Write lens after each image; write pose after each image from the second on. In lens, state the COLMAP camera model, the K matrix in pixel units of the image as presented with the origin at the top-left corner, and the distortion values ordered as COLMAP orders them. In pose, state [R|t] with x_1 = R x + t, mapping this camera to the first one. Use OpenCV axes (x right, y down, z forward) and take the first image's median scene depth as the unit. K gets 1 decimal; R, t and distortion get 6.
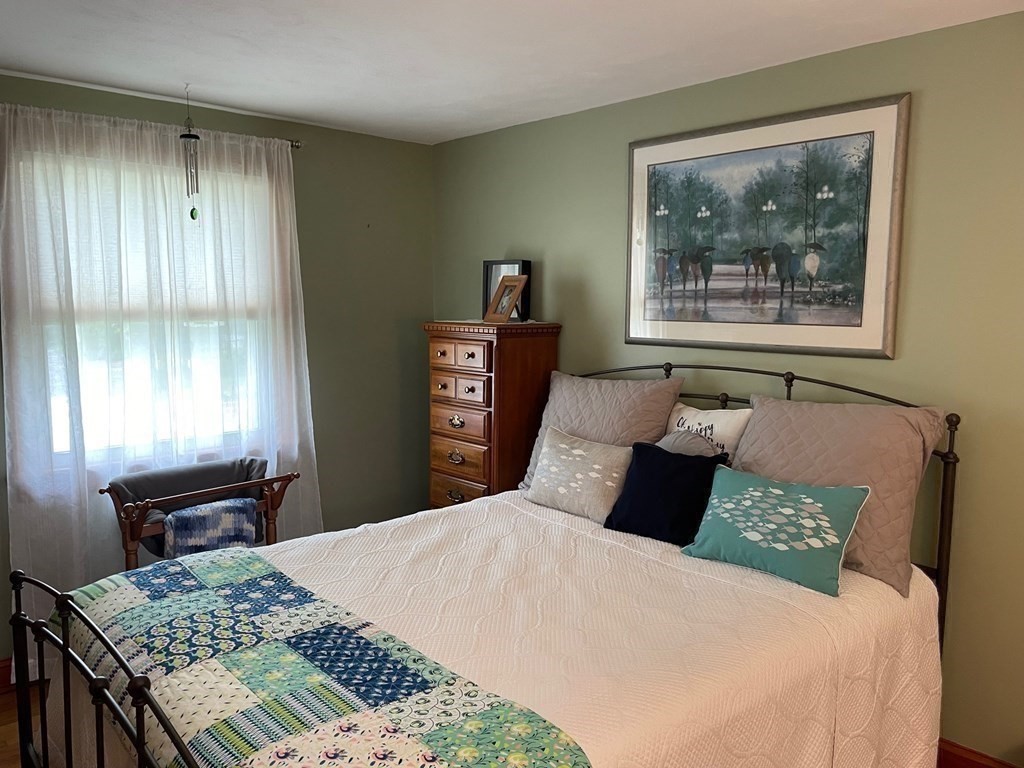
lens RADIAL K [[775.6, 0, 500.9], [0, 775.6, 385.9], [0, 0, 1]] dist [0.091423, -0.109627]
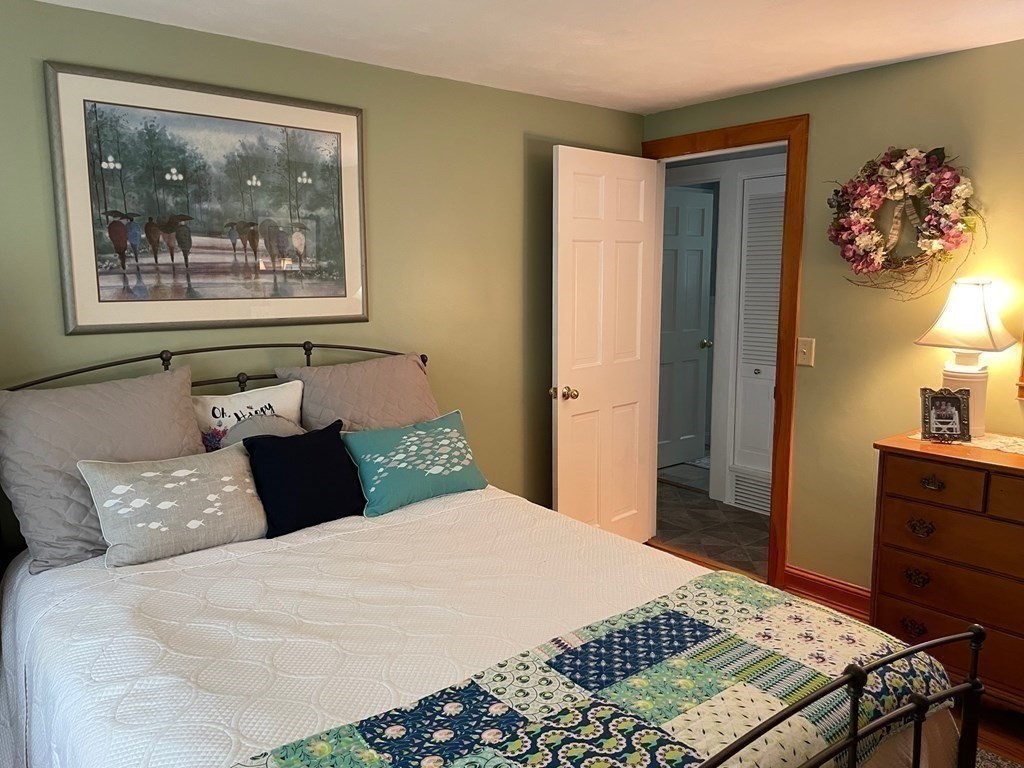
lens RADIAL K [[775.6, 0, 506.0], [0, 775.6, 379.4], [0, 0, 1]] dist [0.091423, -0.109627]
pose [[0.039383, -0.141030, 0.989222, -0.691251], [0.119421, 0.983558, 0.135468, -0.078771], [-0.992062, 0.112799, 0.055578, 0.666968]]
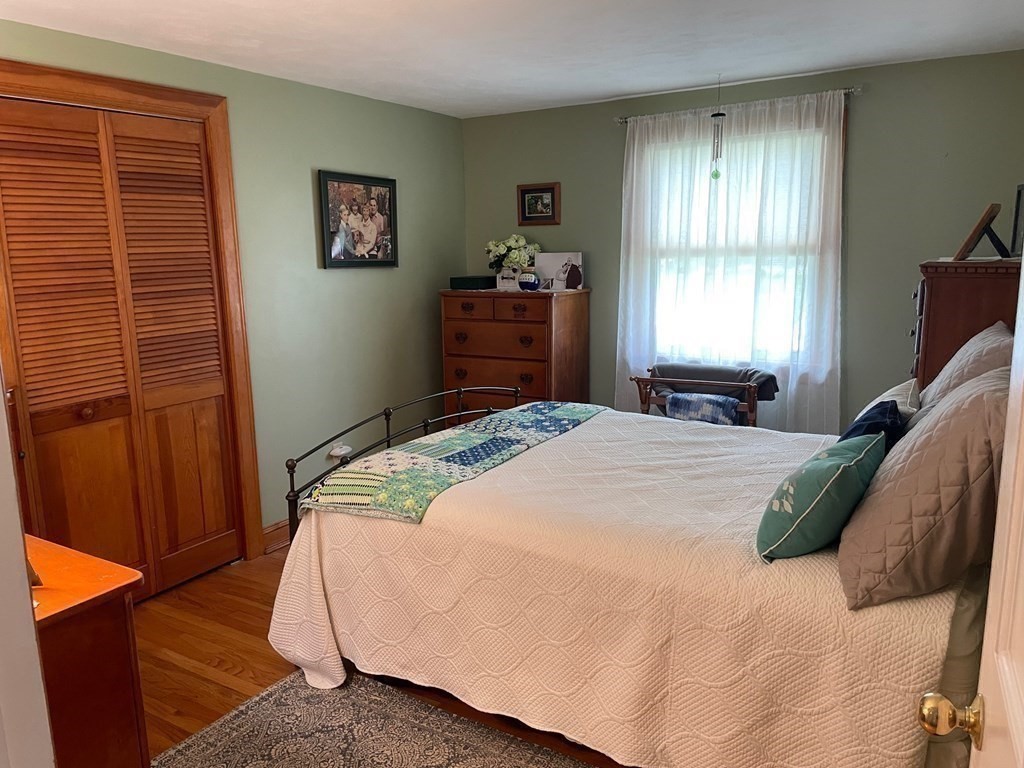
lens RADIAL K [[775.6, 0, 502.6], [0, 775.6, 387.4], [0, 0, 1]] dist [0.091423, -0.109627]
pose [[0.273900, 0.172826, -0.946103, 0.917802], [-0.091316, 0.983951, 0.153304, -0.040537], [0.957413, 0.044404, 0.285285, 0.331509]]
